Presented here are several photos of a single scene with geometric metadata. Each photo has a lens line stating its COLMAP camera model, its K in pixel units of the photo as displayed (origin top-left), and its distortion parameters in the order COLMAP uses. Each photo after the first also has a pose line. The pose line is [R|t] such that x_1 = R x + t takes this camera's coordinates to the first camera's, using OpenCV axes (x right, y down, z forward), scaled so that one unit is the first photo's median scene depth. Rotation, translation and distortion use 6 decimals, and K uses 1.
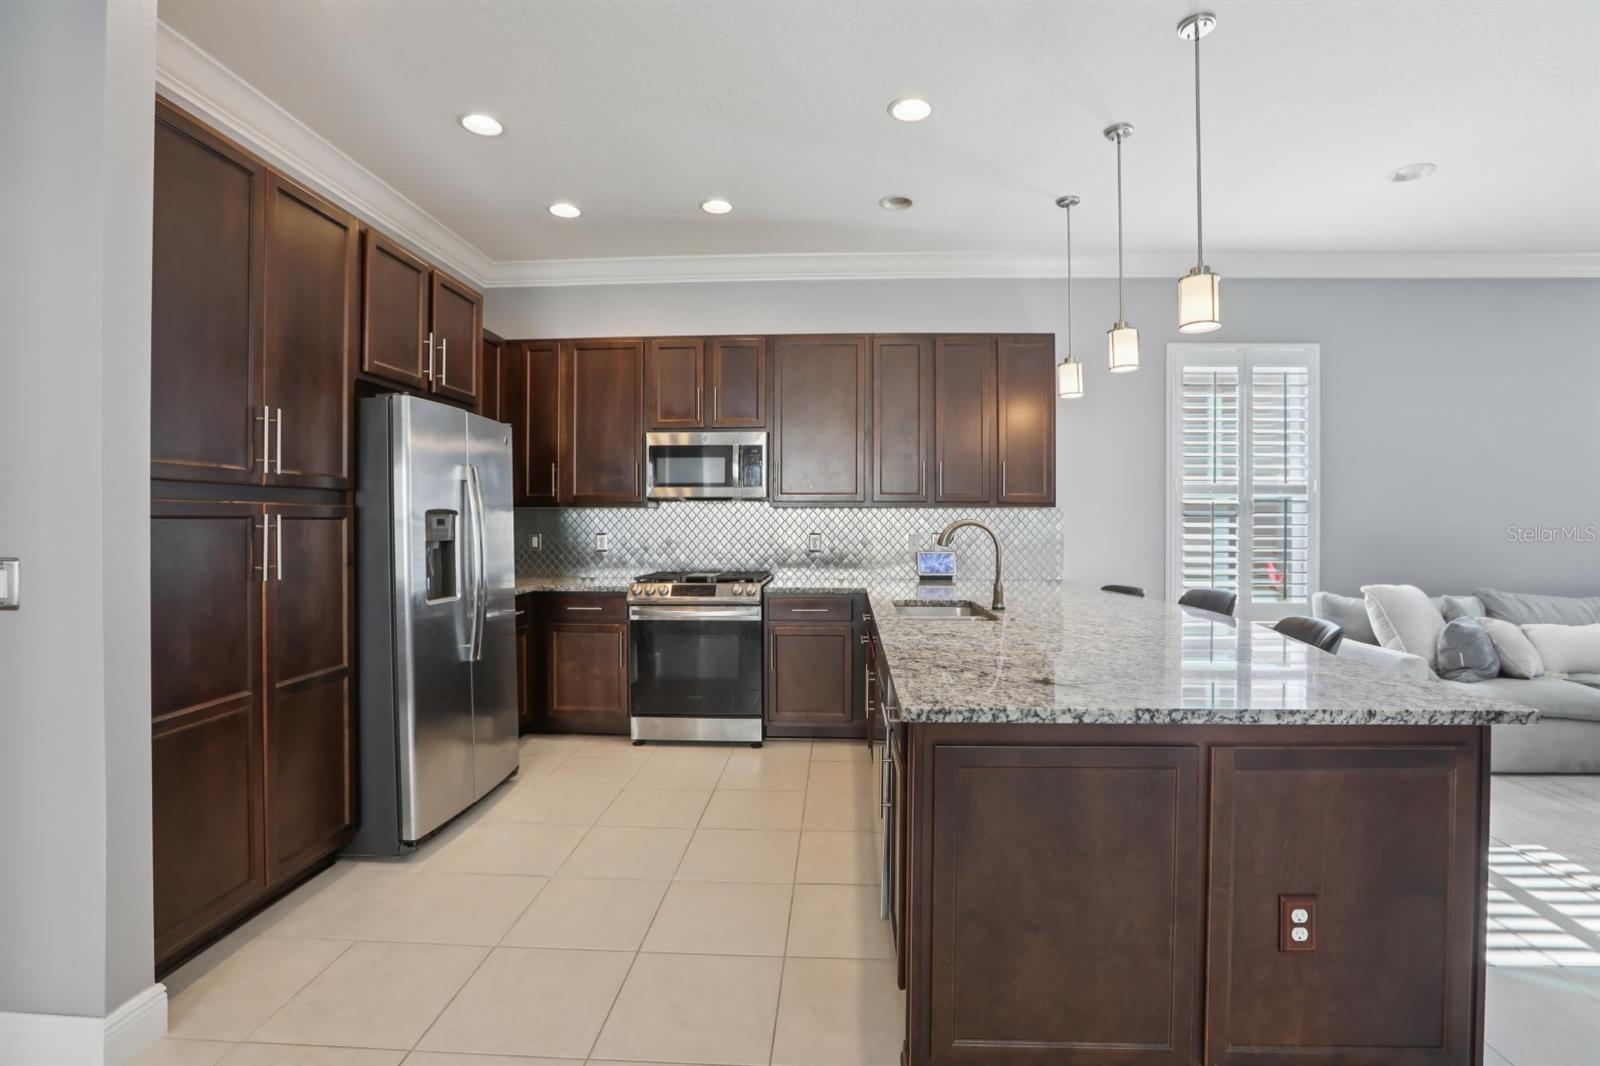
lens RADIAL K [[729.4, 0, 802.3], [0, 729.4, 524.8], [0, 0, 1]] dist [-0.063597, 0.023826]
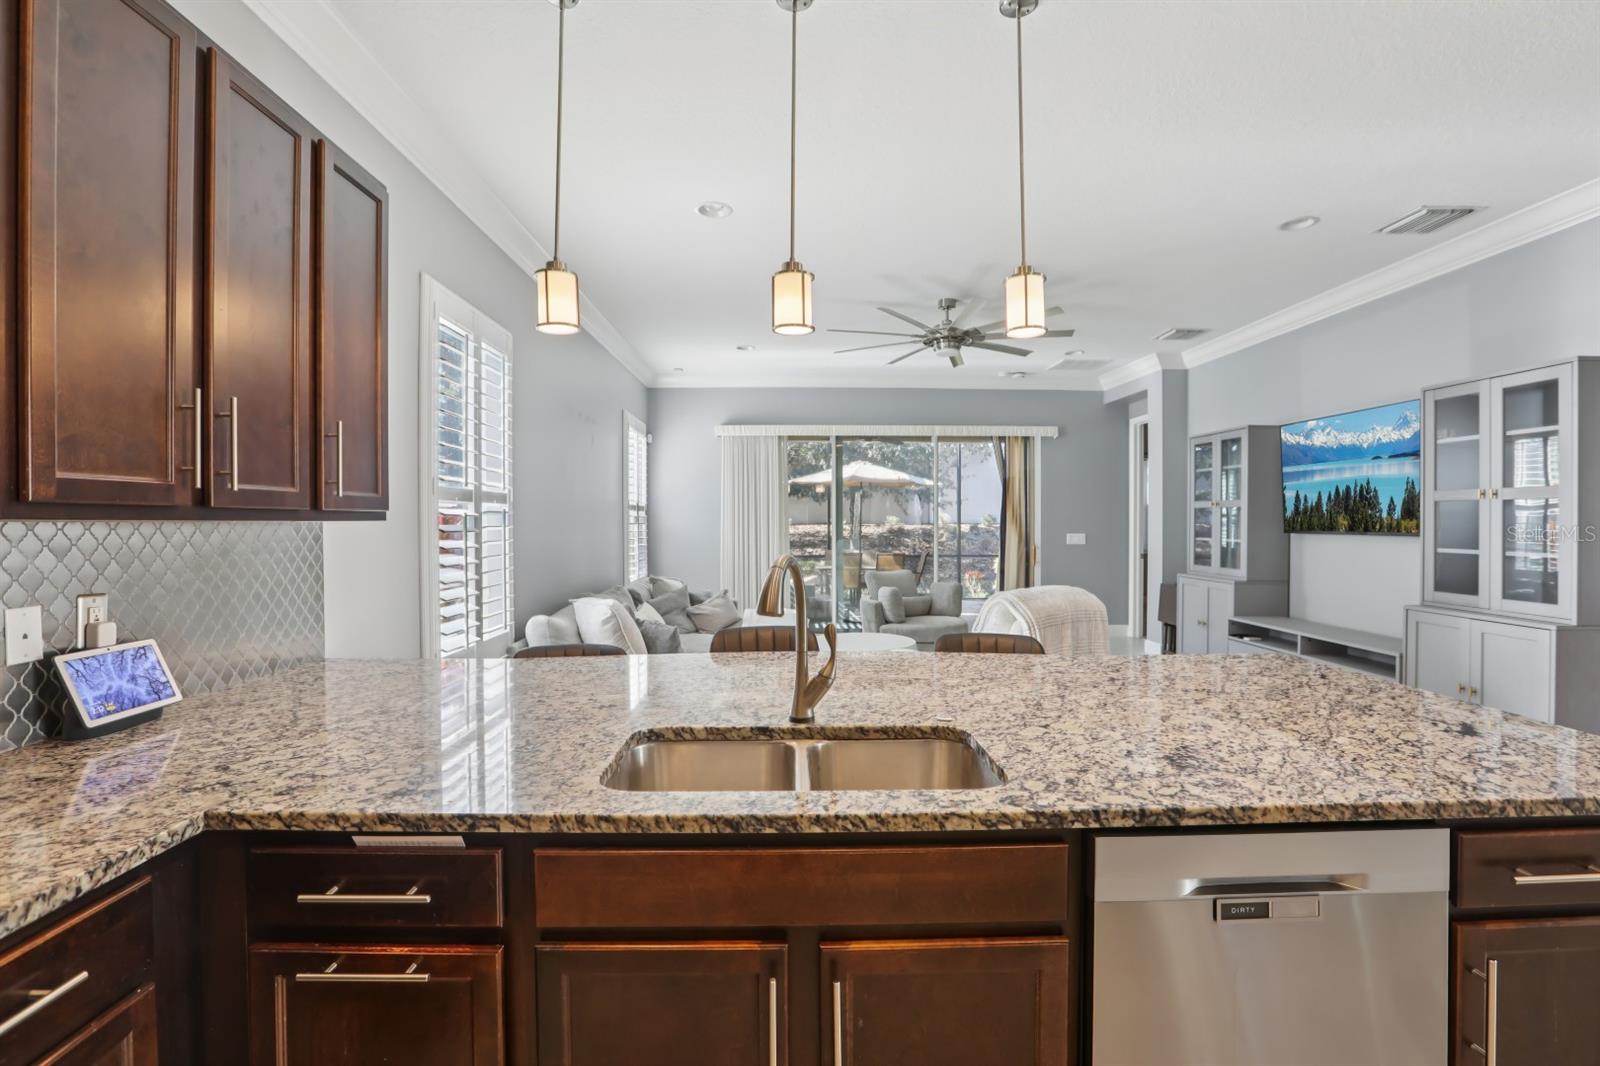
lens RADIAL K [[729.4, 0, 802.3], [0, 729.4, 524.8], [0, 0, 1]] dist [-0.063597, 0.023826]
pose [[-0.053720, -0.008322, 0.998521, -0.177896], [0.007893, 0.999930, 0.008758, -0.022115], [-0.998525, 0.008352, -0.053651, 0.689825]]
